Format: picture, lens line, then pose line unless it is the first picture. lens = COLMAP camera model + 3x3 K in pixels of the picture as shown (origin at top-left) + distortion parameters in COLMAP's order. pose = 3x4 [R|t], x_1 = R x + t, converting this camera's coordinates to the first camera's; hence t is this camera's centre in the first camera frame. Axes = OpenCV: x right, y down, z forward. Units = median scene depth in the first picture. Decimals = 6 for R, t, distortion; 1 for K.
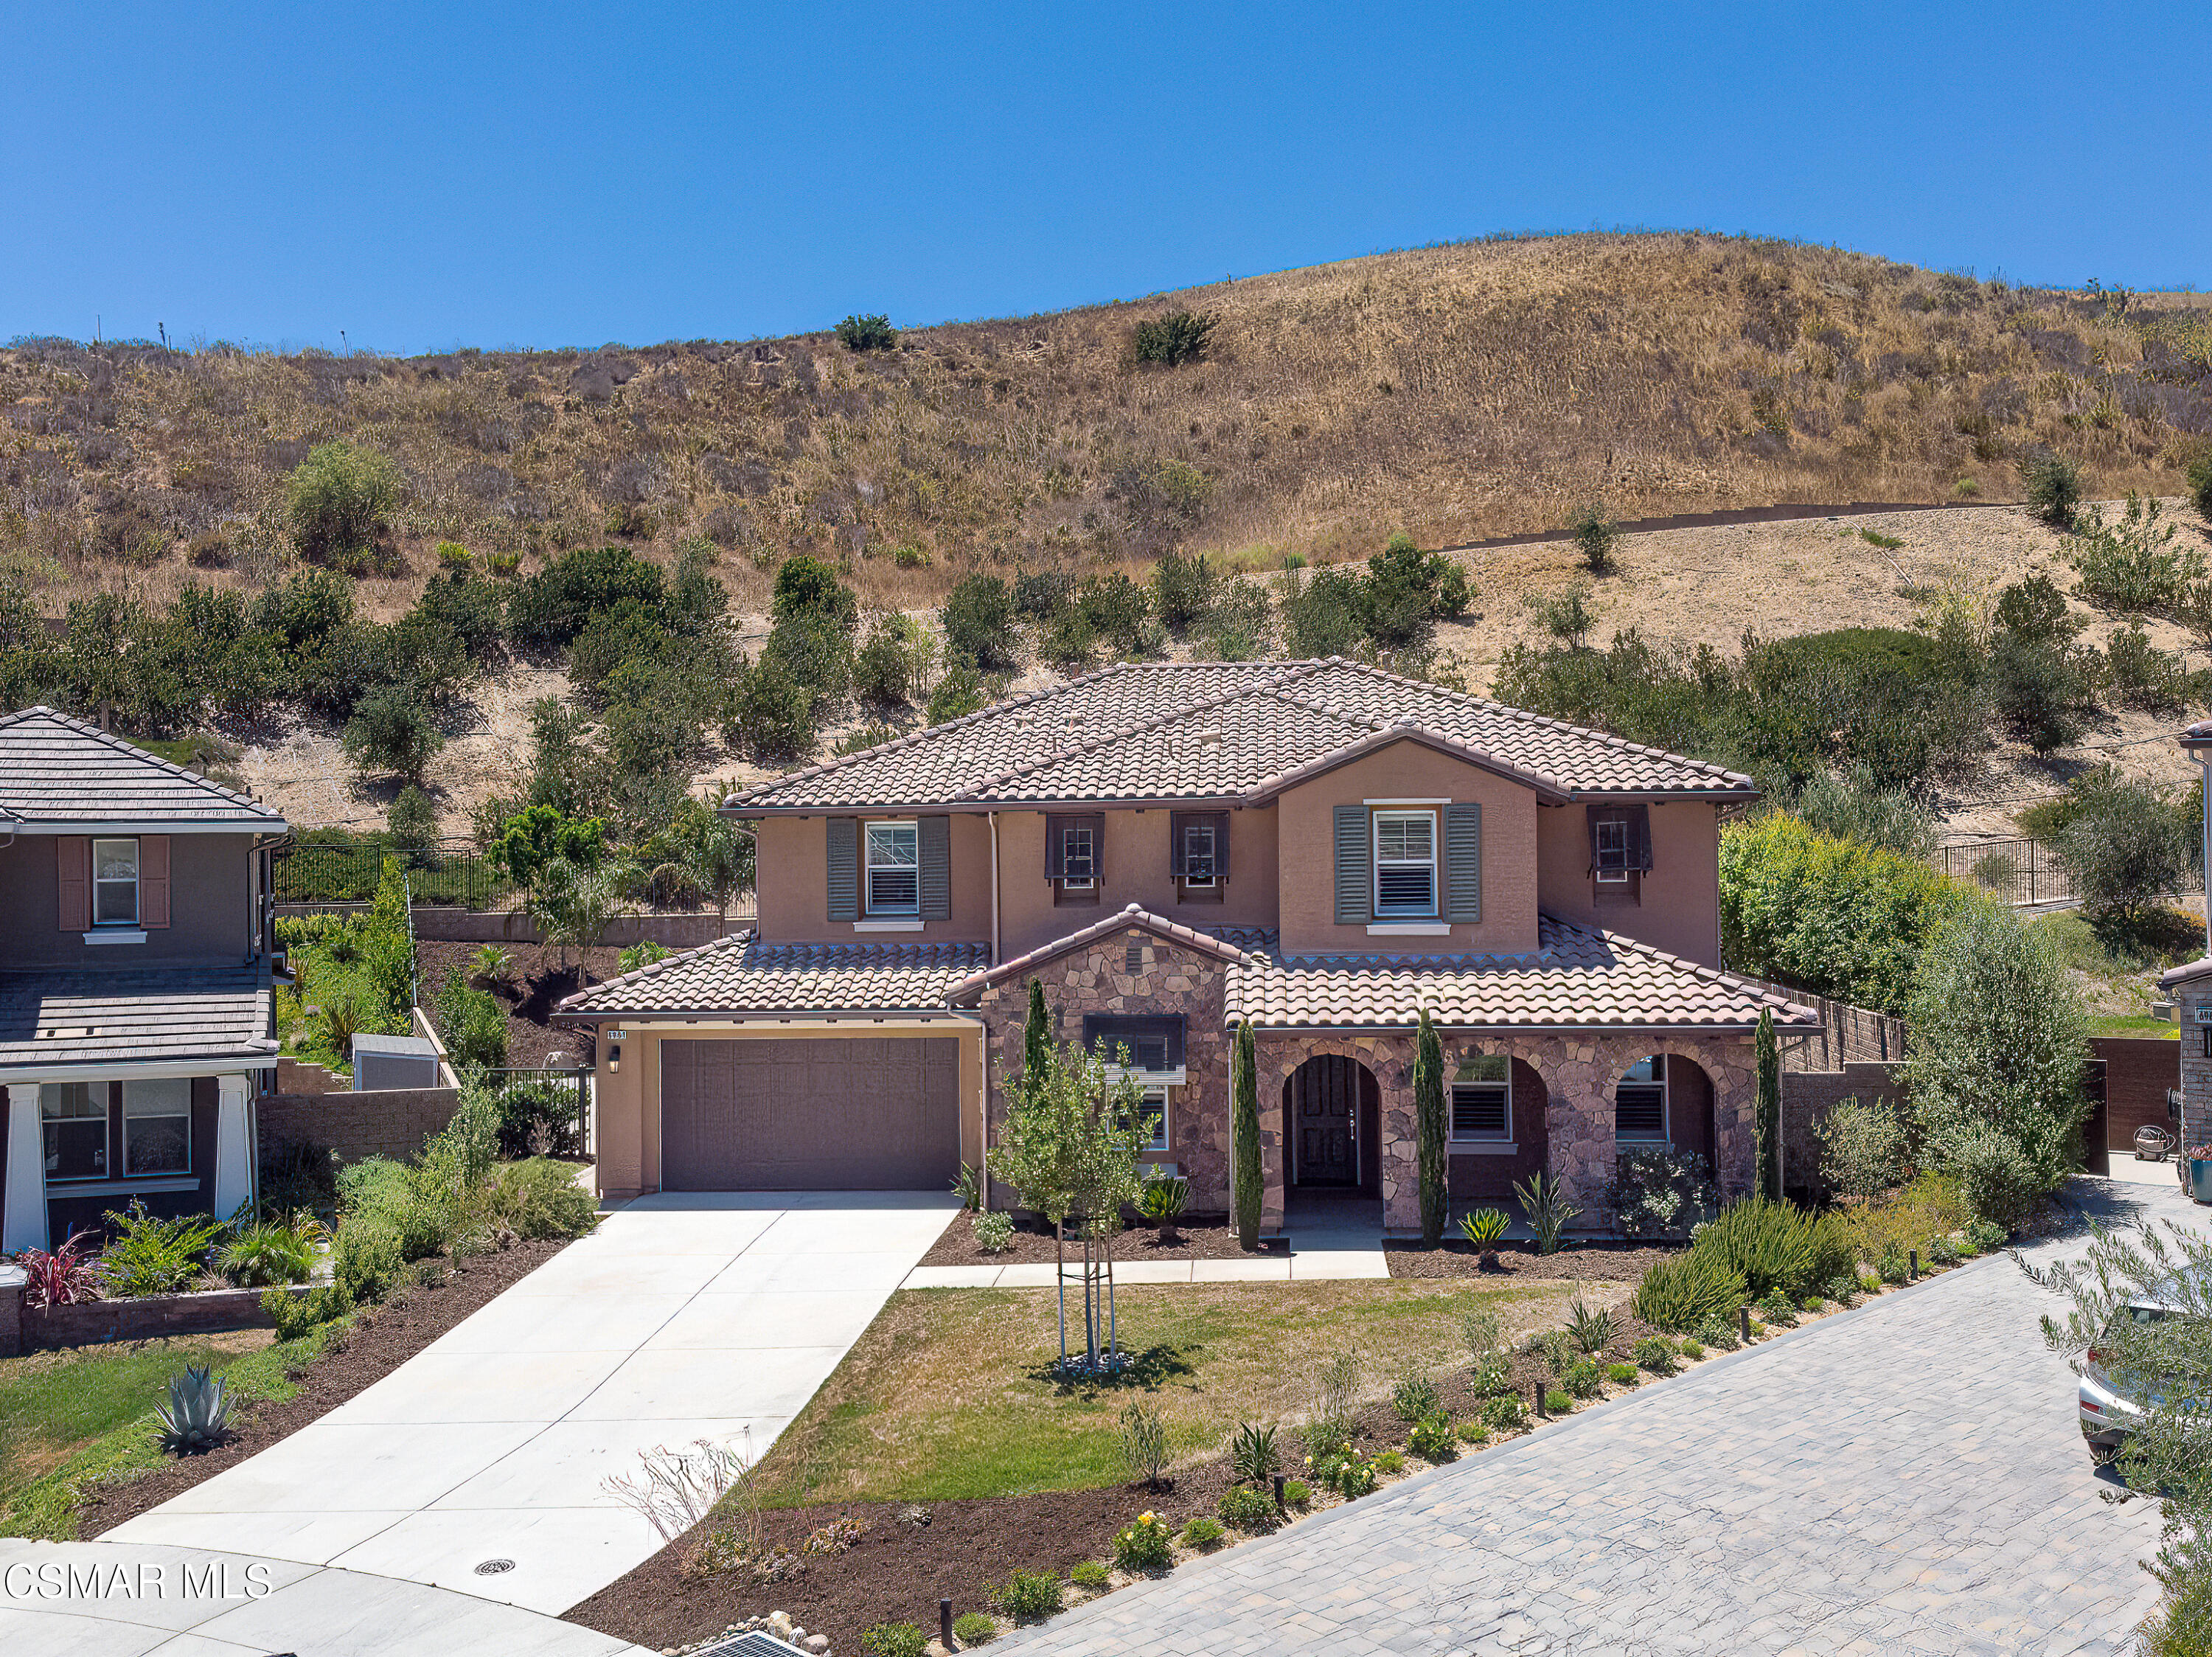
lens RADIAL K [[2102.6, 0, 1106.0], [0, 2102.6, 828.5], [0, 0, 1]] dist [0.078483, -0.254053]
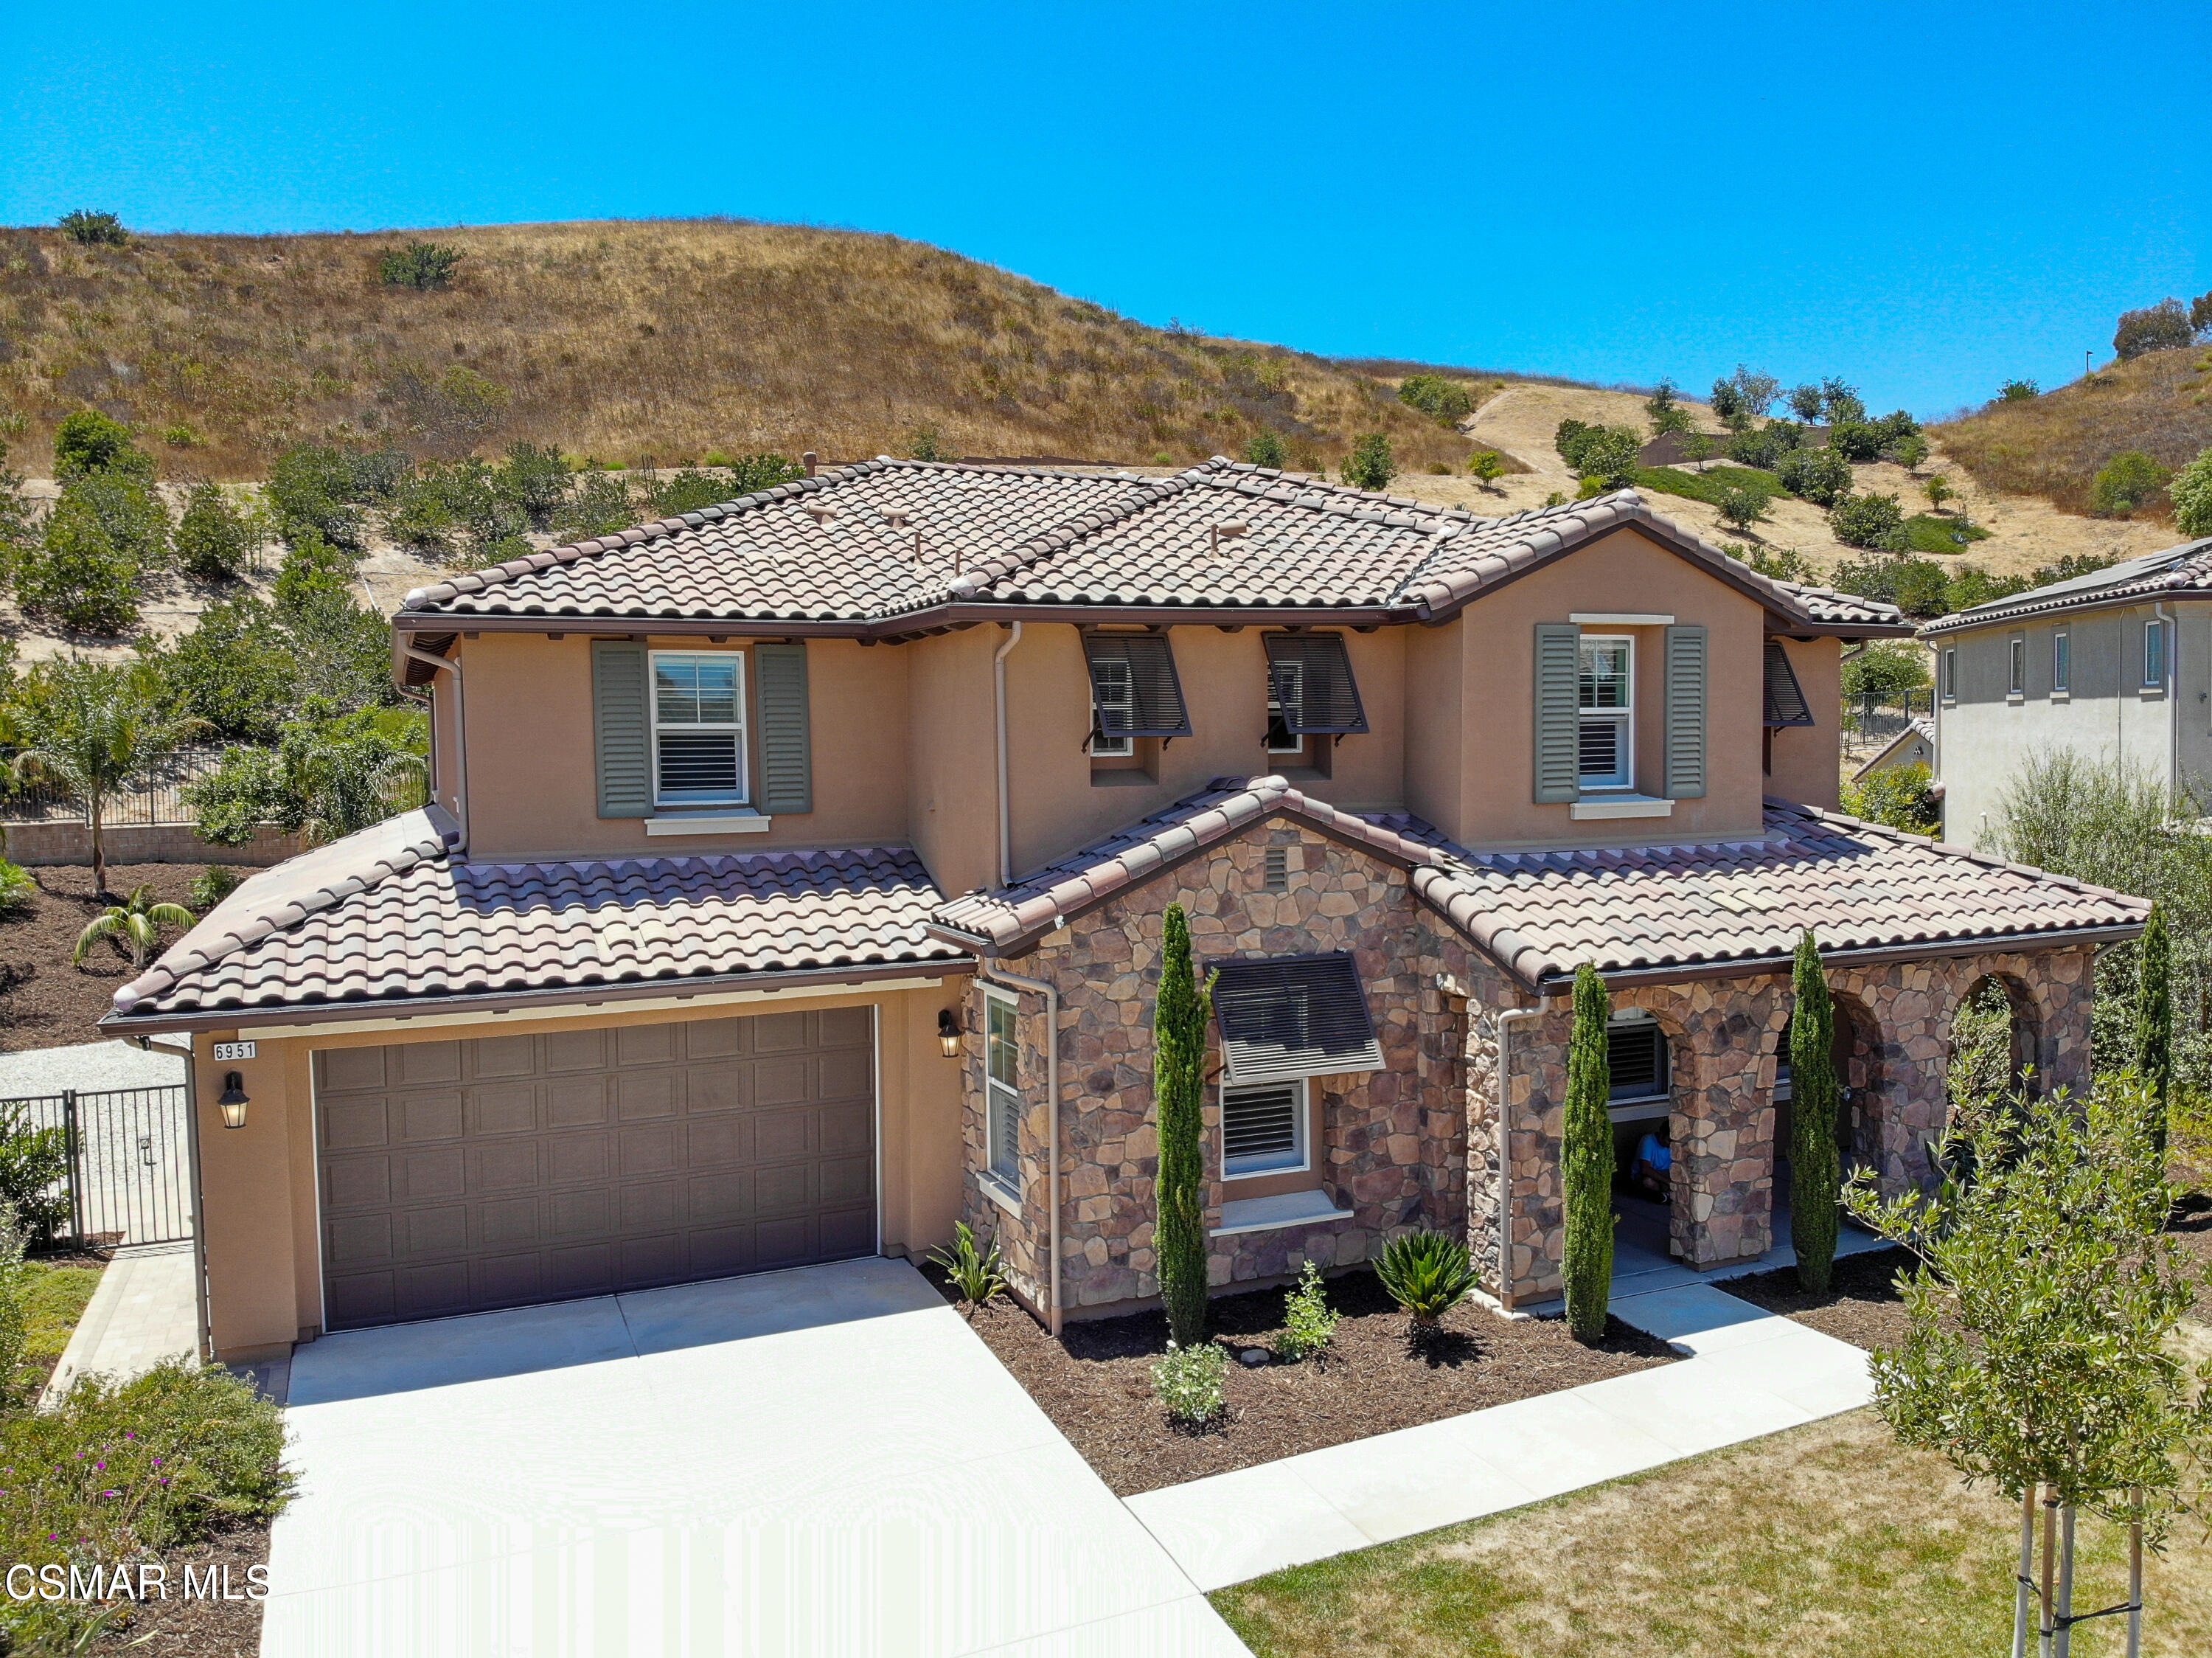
lens RADIAL K [[1606.3, 0, 1093.8], [0, 1606.3, 837.1], [0, 0, 1]] dist [0.077609, -0.192610]
pose [[0.885947, -0.026400, 0.463035, -0.101409], [0.000757, 0.998460, 0.055479, 0.011444], [-0.463786, -0.048801, 0.884602, 0.252737]]
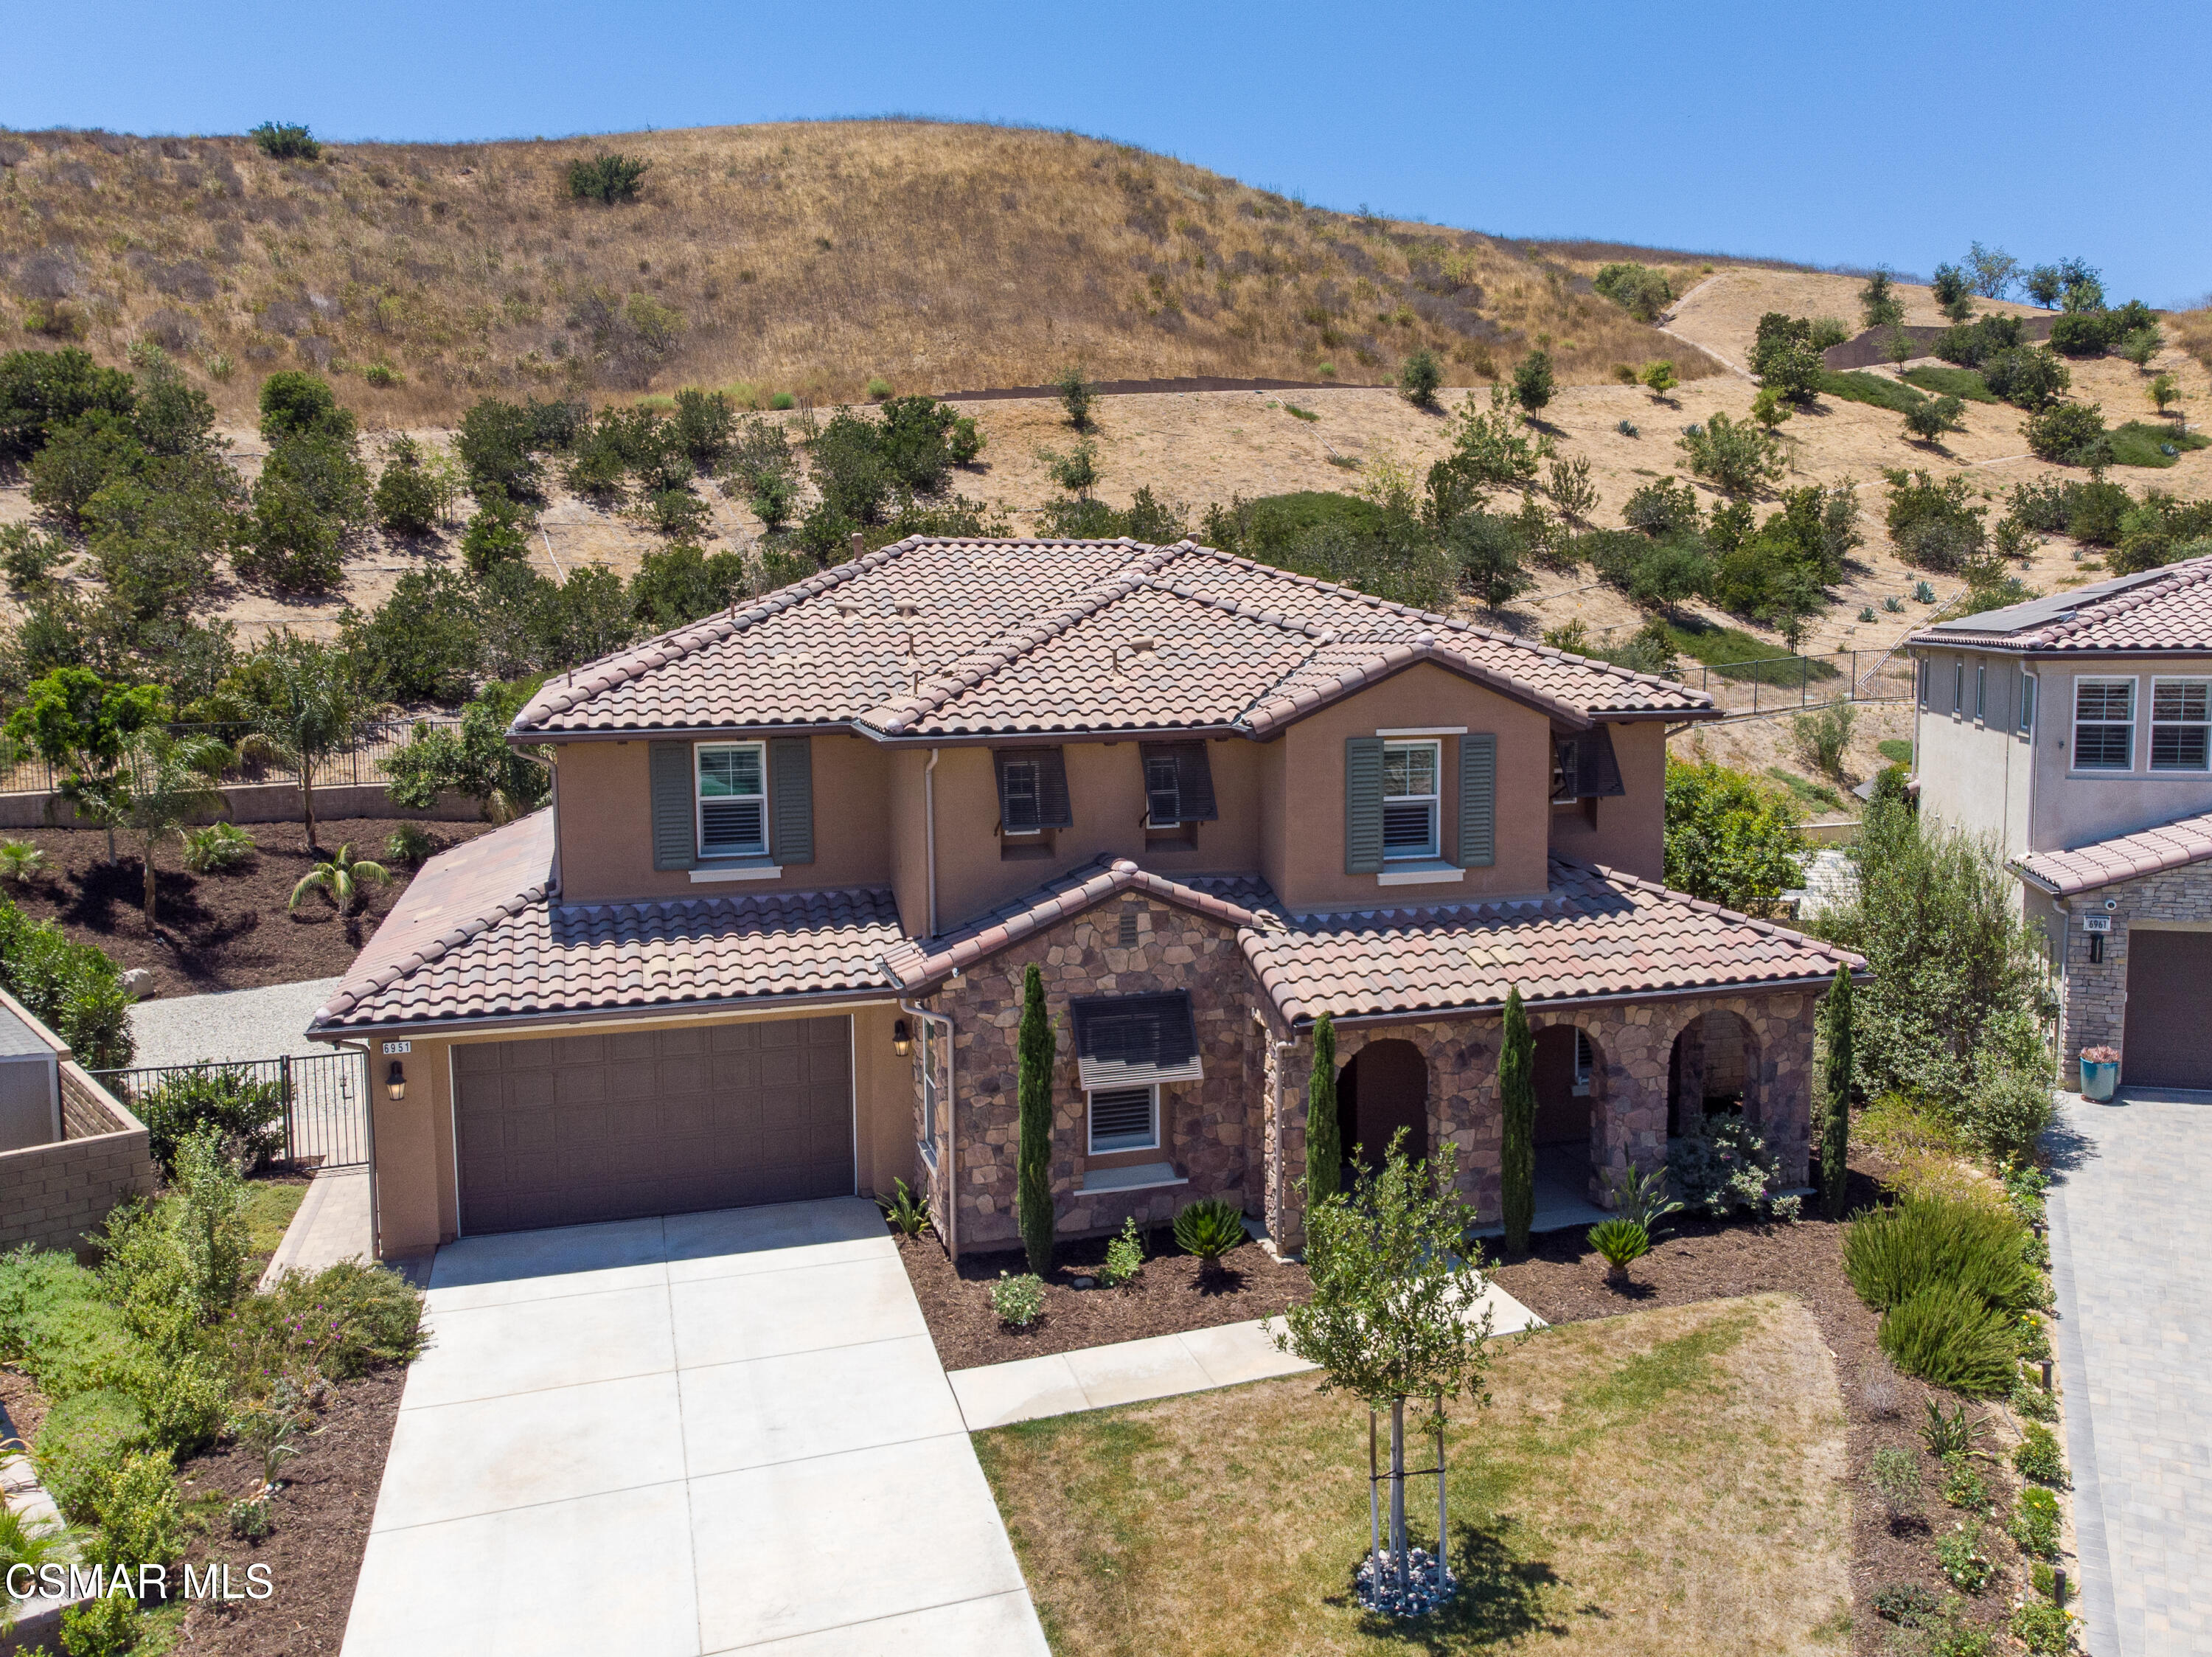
lens RADIAL K [[1694.0, 0, 1145.1], [0, 1694.0, 795.6], [0, 0, 1]] dist [-0.010987, 0.026880]
pose [[0.927272, -0.033449, 0.372890, -0.092186], [-0.005600, 0.994650, 0.103148, -0.023647], [-0.374345, -0.097734, 0.922125, 0.161603]]
